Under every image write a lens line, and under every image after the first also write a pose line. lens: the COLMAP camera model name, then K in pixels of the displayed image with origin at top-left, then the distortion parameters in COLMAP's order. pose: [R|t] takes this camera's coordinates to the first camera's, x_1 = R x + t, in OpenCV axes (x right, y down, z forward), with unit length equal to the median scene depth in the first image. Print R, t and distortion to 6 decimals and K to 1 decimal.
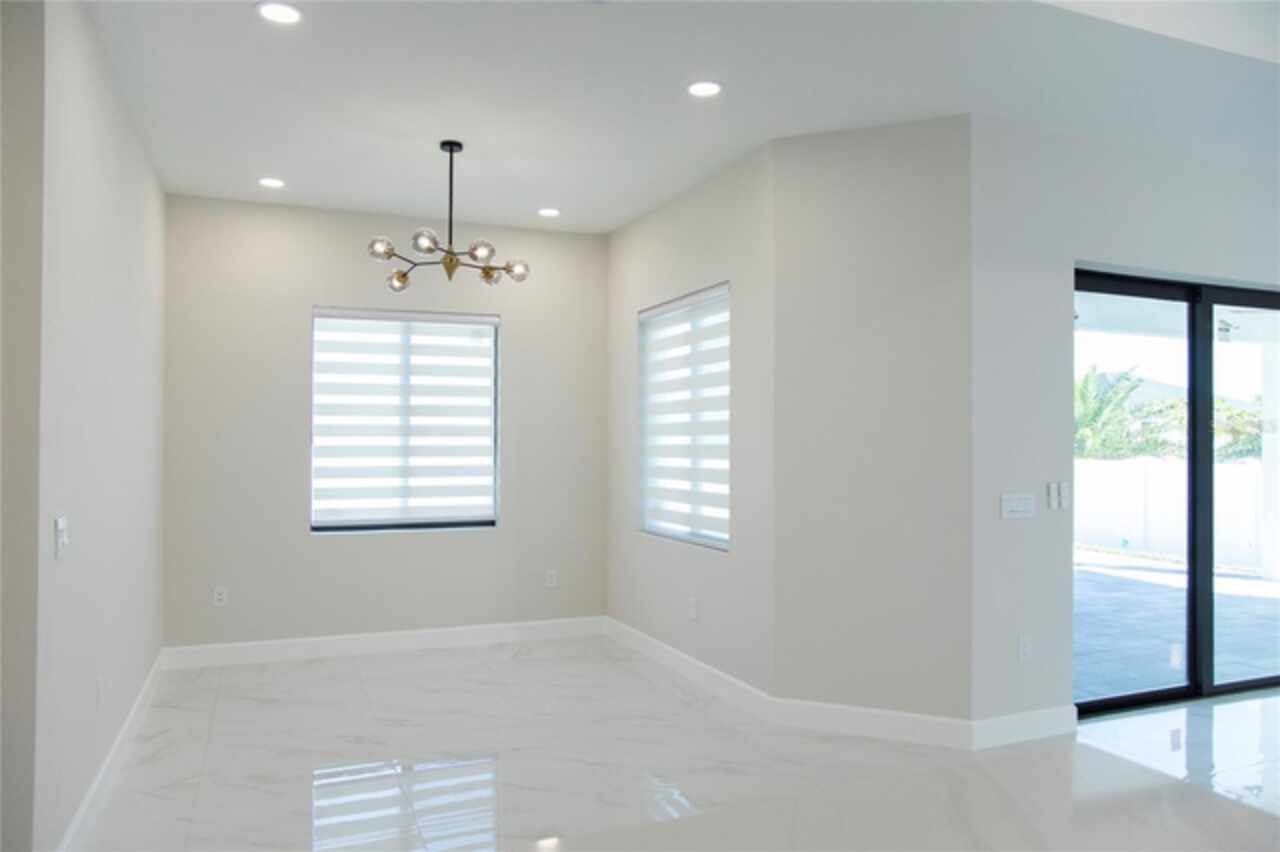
lens RADIAL K [[875.0, 0, 631.9], [0, 875.0, 429.3], [0, 0, 1]] dist [-0.061682, 0.059888]
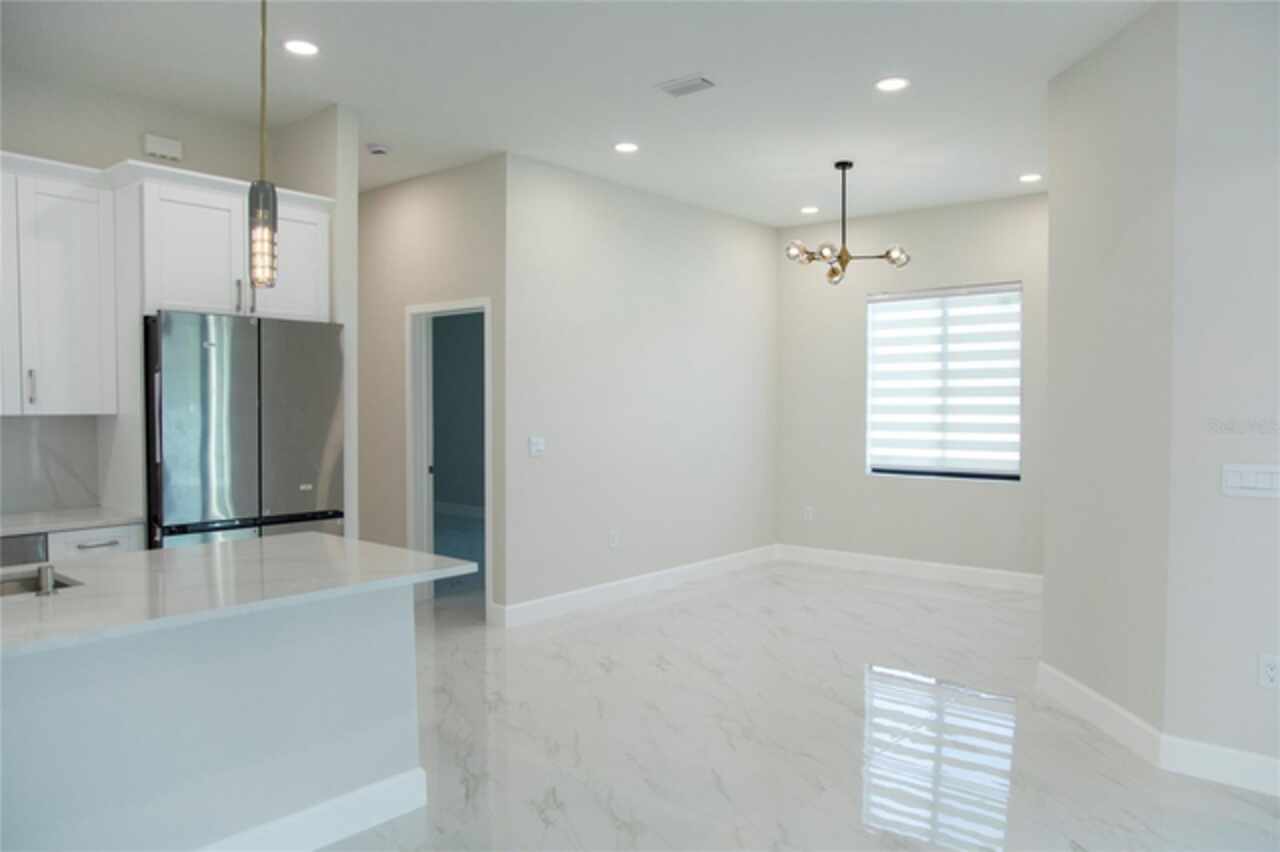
lens RADIAL K [[875.0, 0, 651.9], [0, 875.0, 418.9], [0, 0, 1]] dist [-0.061682, 0.059888]
pose [[0.459219, 0.013023, -0.888227, 0.663281], [0.012119, 0.999708, 0.020923, 0.009621], [0.888240, -0.020373, 0.458927, 0.142969]]
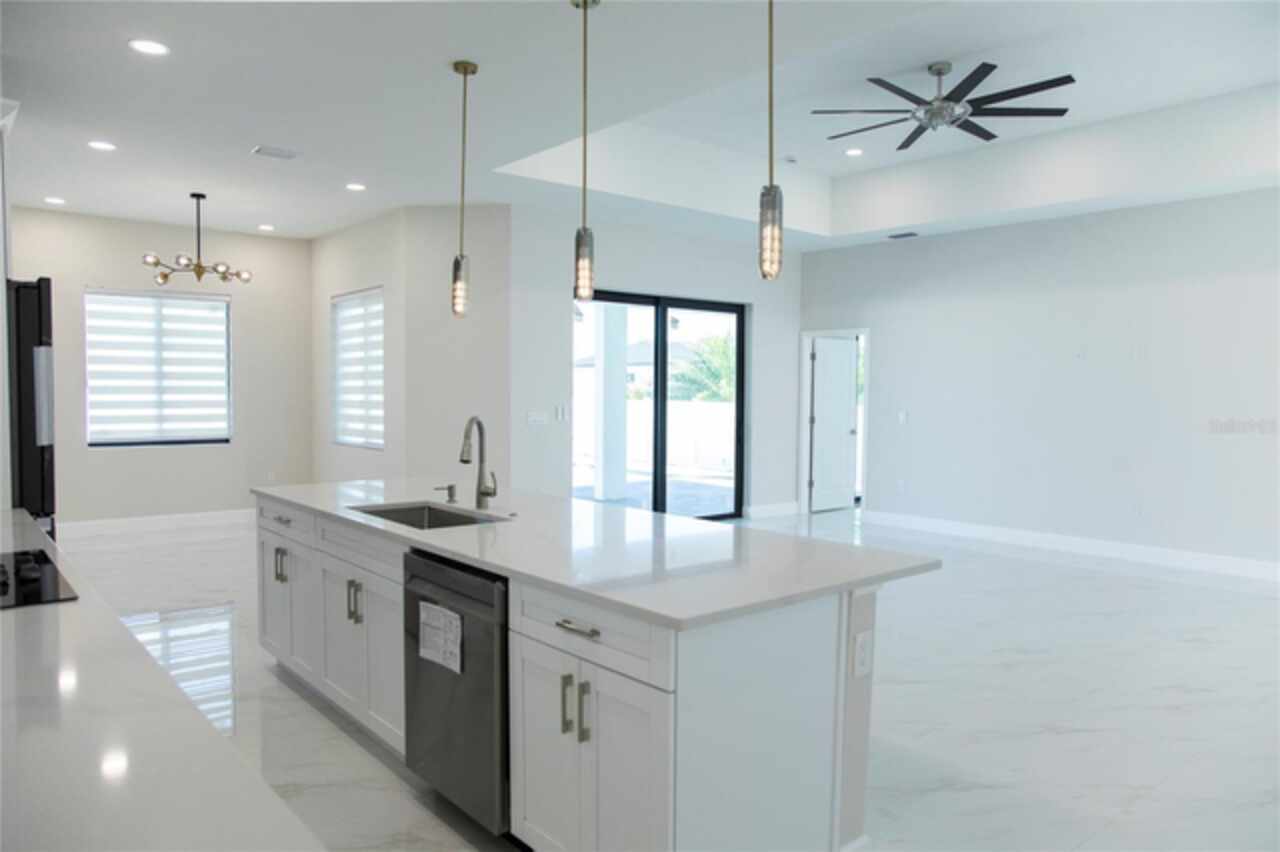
lens RADIAL K [[875.0, 0, 645.8], [0, 875.0, 427.0], [0, 0, 1]] dist [-0.061682, 0.059888]
pose [[0.953375, -0.008515, 0.301666, 0.078432], [-0.008243, 0.998494, 0.054236, 0.002590], [-0.301674, -0.054194, 0.951870, -0.650562]]
